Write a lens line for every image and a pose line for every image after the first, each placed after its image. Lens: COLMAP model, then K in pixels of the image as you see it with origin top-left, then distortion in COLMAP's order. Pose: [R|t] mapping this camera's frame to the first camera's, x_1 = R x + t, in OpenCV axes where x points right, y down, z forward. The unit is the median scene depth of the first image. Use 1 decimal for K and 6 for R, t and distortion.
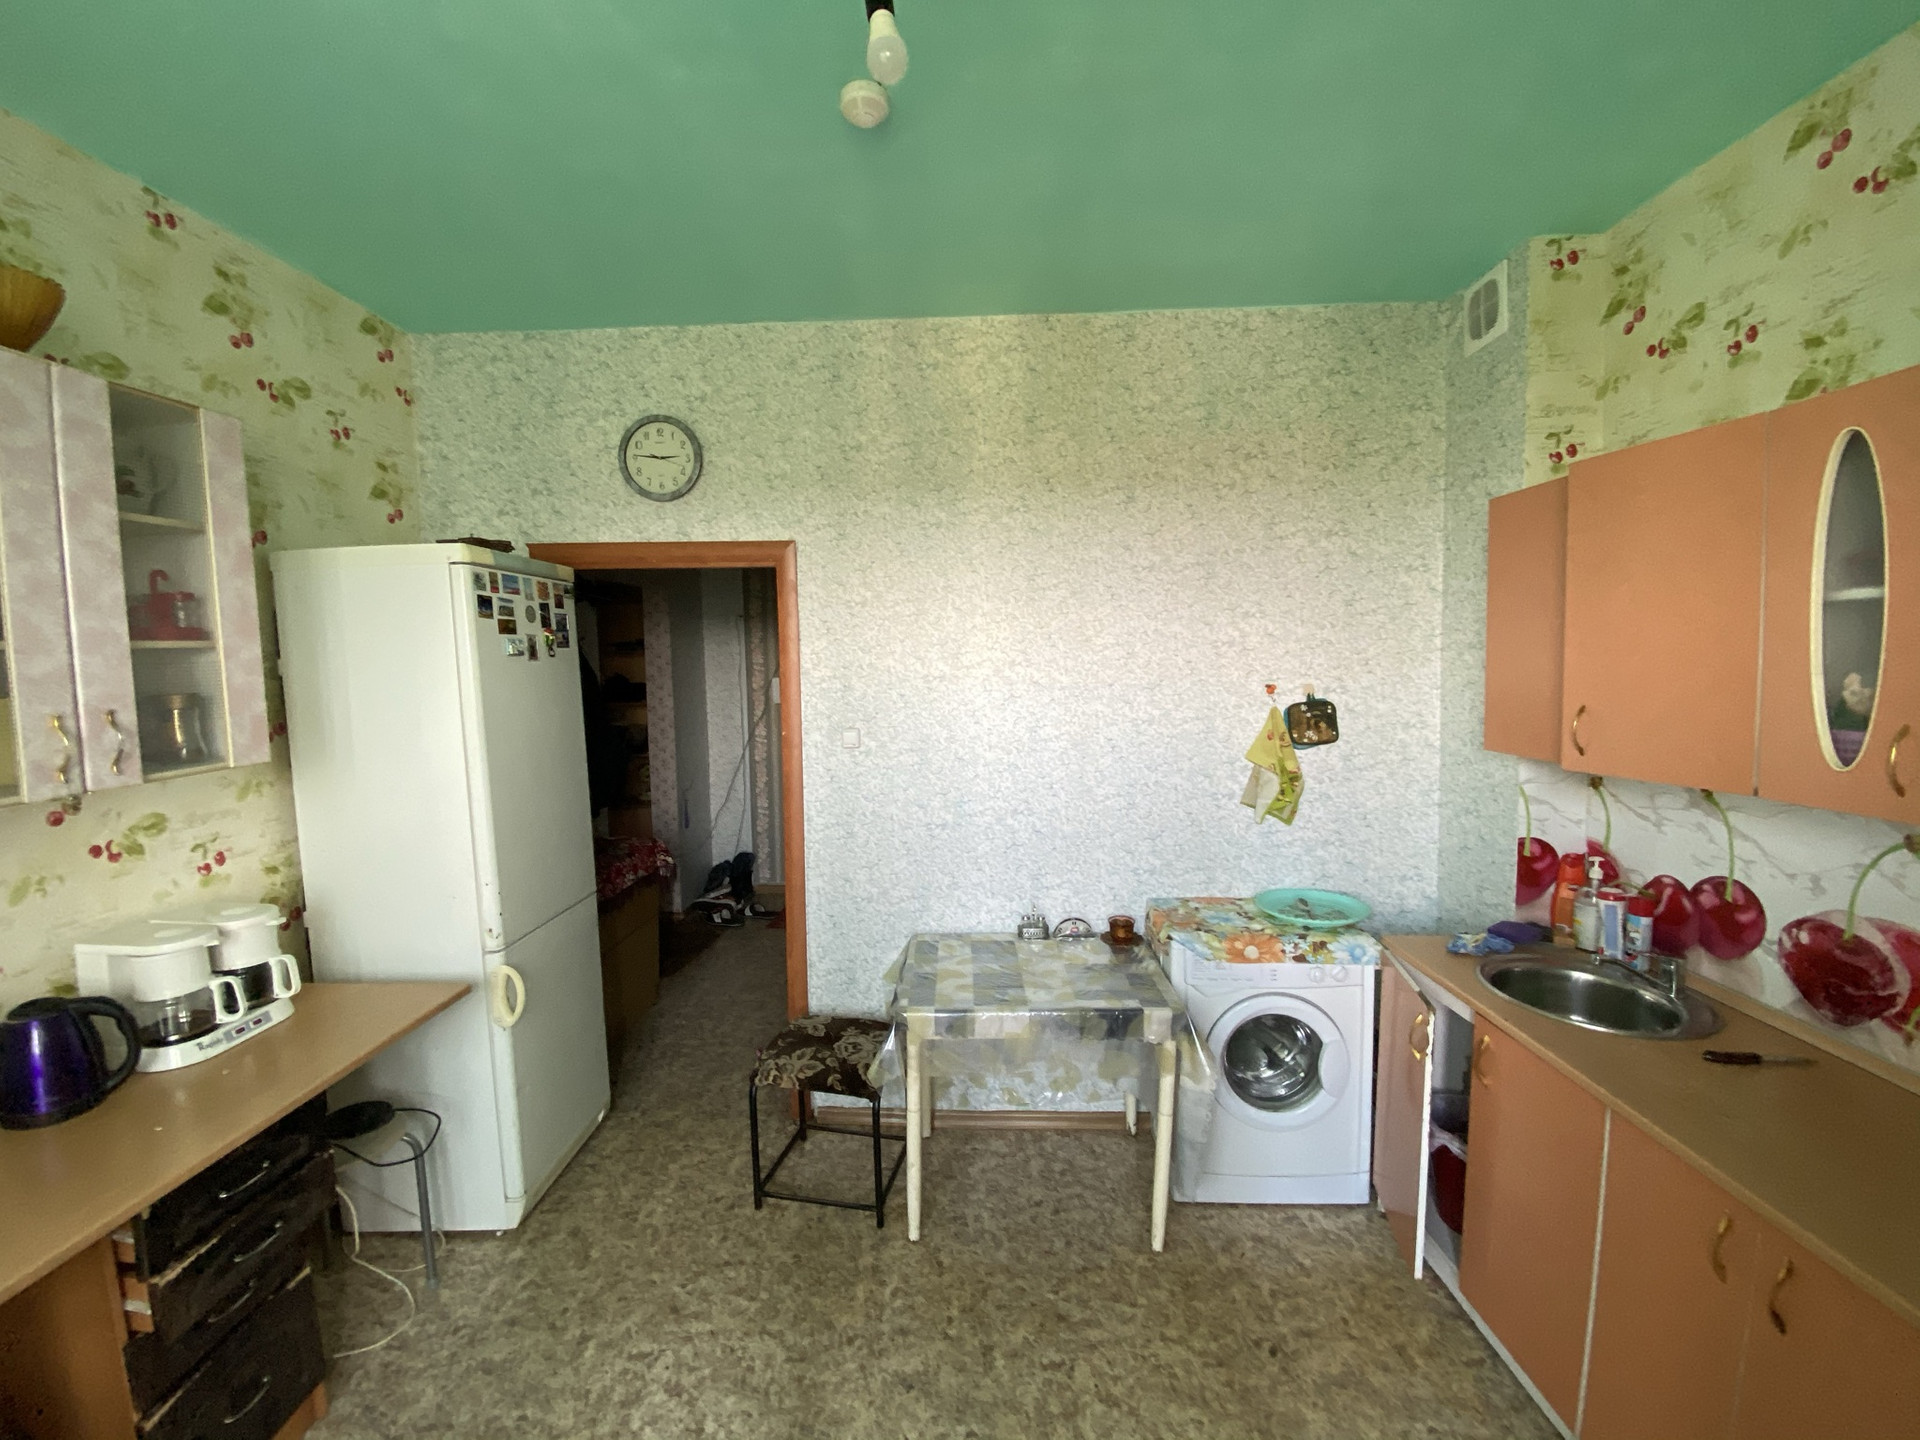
lens RADIAL K [[754.2, 0, 950.5], [0, 754.2, 712.3], [0, 0, 1]] dist [0.012847, -0.016622]
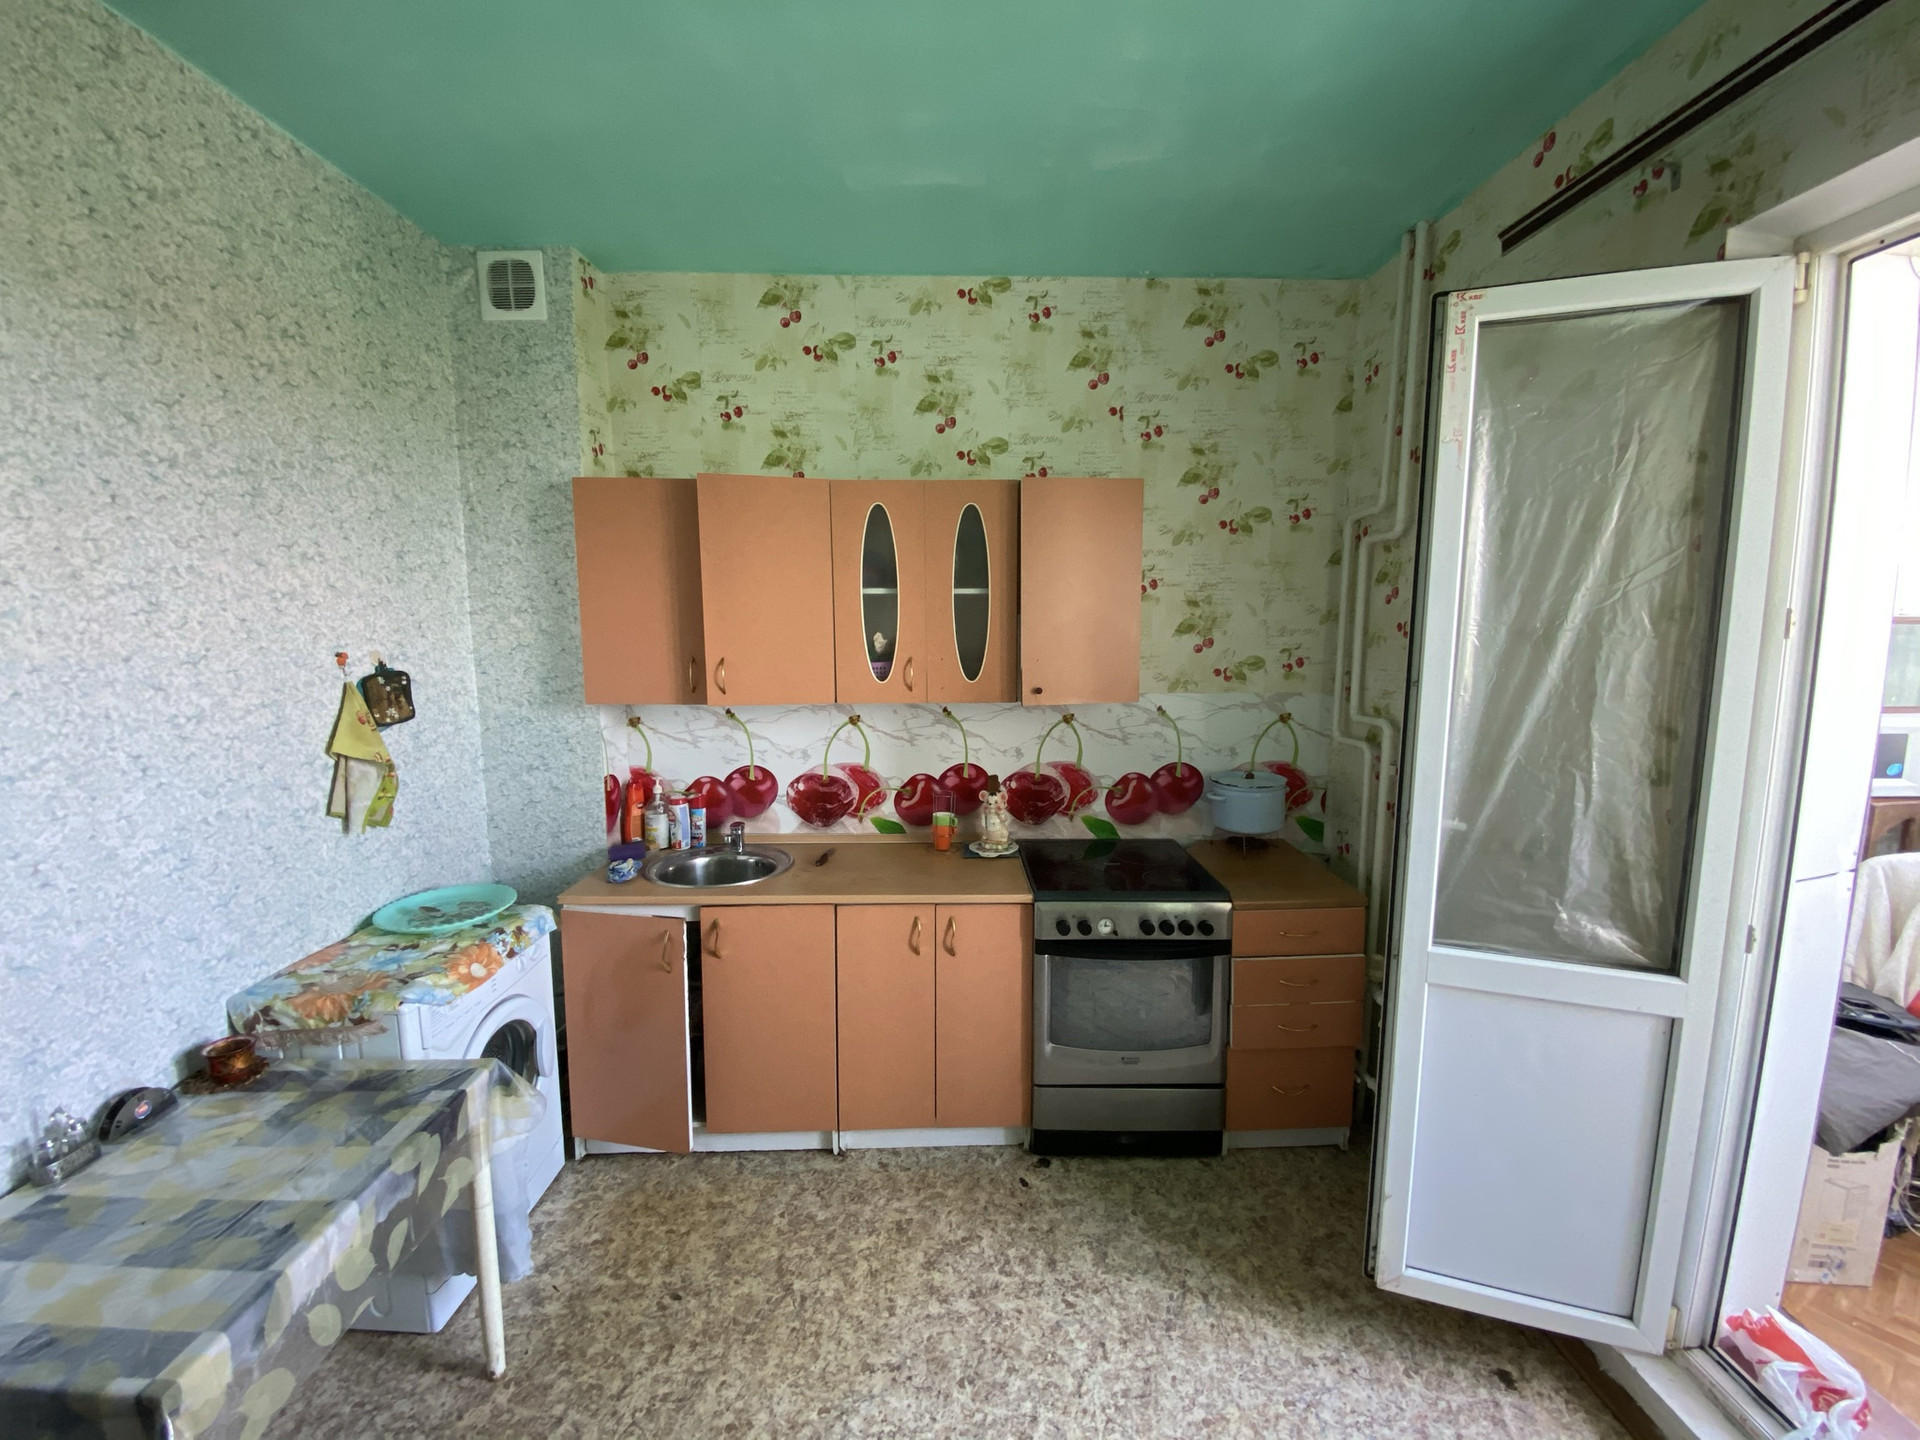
lens RADIAL K [[764.1, 0, 965.7], [0, 764.1, 710.1], [0, 0, 1]] dist [0.023452, -0.022277]
pose [[-0.030768, -0.097053, 0.994804, -0.433882], [0.065229, 0.992958, 0.098891, -0.017277], [-0.997396, 0.067933, -0.024221, 0.459395]]
